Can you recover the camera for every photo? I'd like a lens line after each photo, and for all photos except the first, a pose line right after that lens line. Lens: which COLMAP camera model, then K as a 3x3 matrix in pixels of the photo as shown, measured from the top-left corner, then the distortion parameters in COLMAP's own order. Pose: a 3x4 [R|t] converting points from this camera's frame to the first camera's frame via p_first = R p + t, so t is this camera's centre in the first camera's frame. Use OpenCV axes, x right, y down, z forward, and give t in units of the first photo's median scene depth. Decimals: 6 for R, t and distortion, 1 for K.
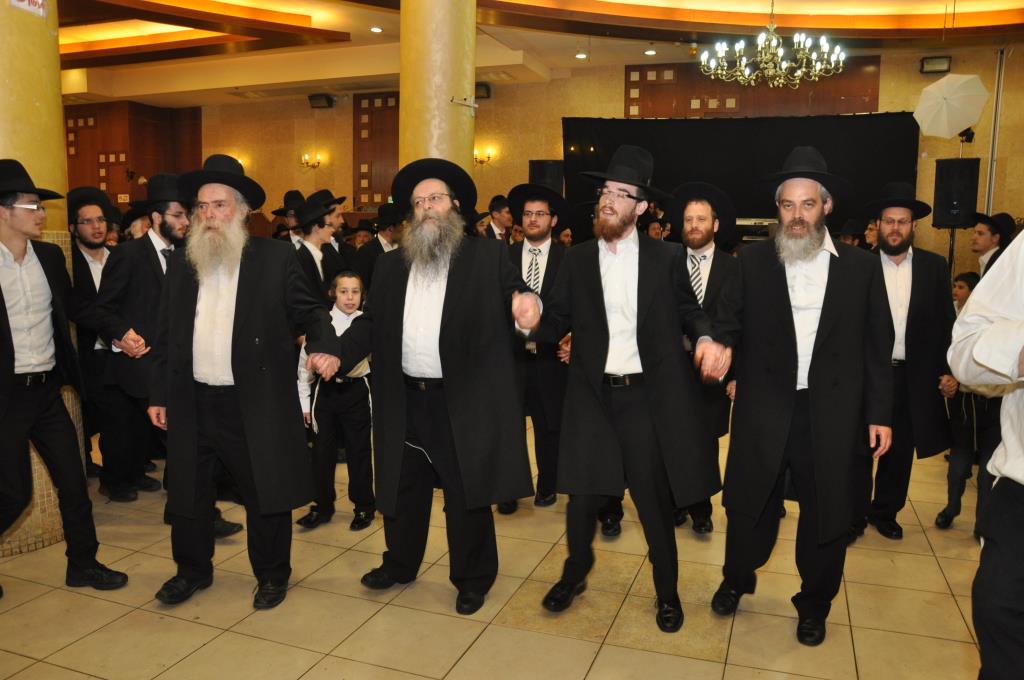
lens RADIAL K [[794.2, 0, 509.2], [0, 794.2, 344.8], [0, 0, 1]] dist [-0.148743, 0.098501]
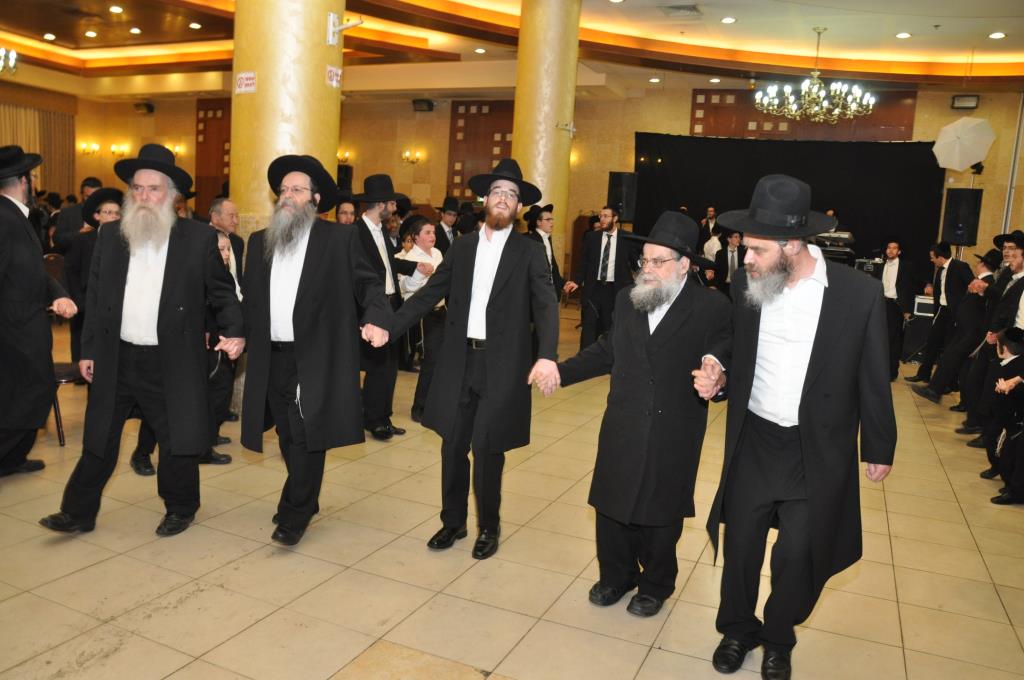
lens RADIAL K [[794.2, 0, 514.2], [0, 794.2, 349.9], [0, 0, 1]] dist [-0.148743, 0.098501]
pose [[0.996940, 0.055941, -0.054603, -0.030032], [-0.055062, 0.998330, 0.017478, 0.020079], [0.055489, -0.014418, 0.998355, -0.166921]]
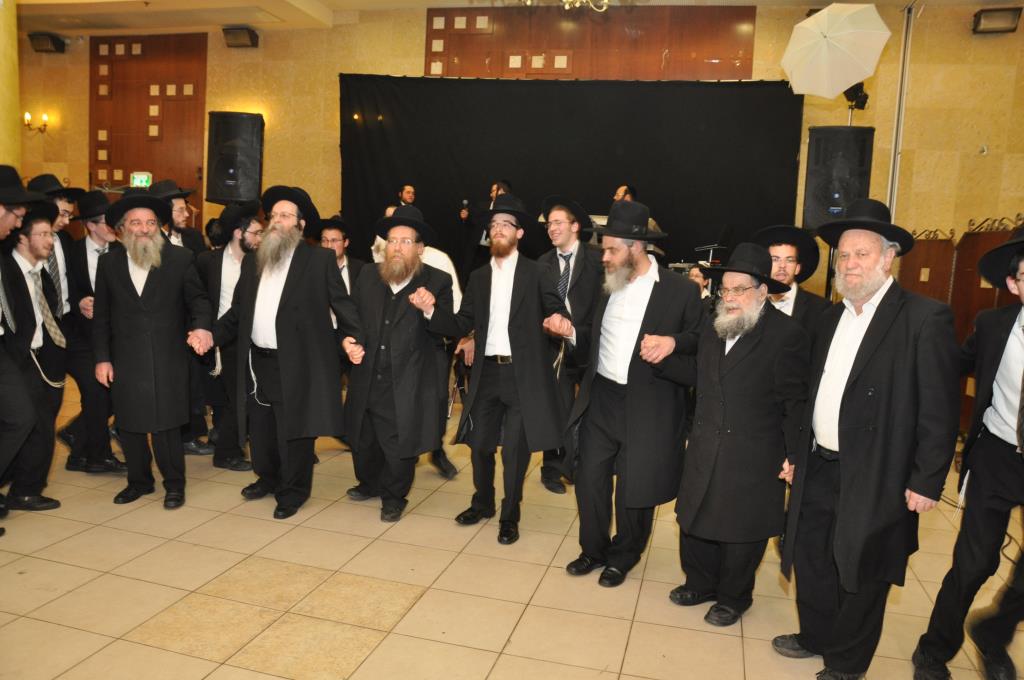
lens RADIAL K [[794.2, 0, 522.7], [0, 794.2, 335.4], [0, 0, 1]] dist [-0.148743, 0.098501]
pose [[0.993137, 0.031248, 0.112707, 0.169607], [-0.029334, 0.999397, -0.018599, -0.032804], [-0.113220, 0.015165, 0.993454, 0.256779]]
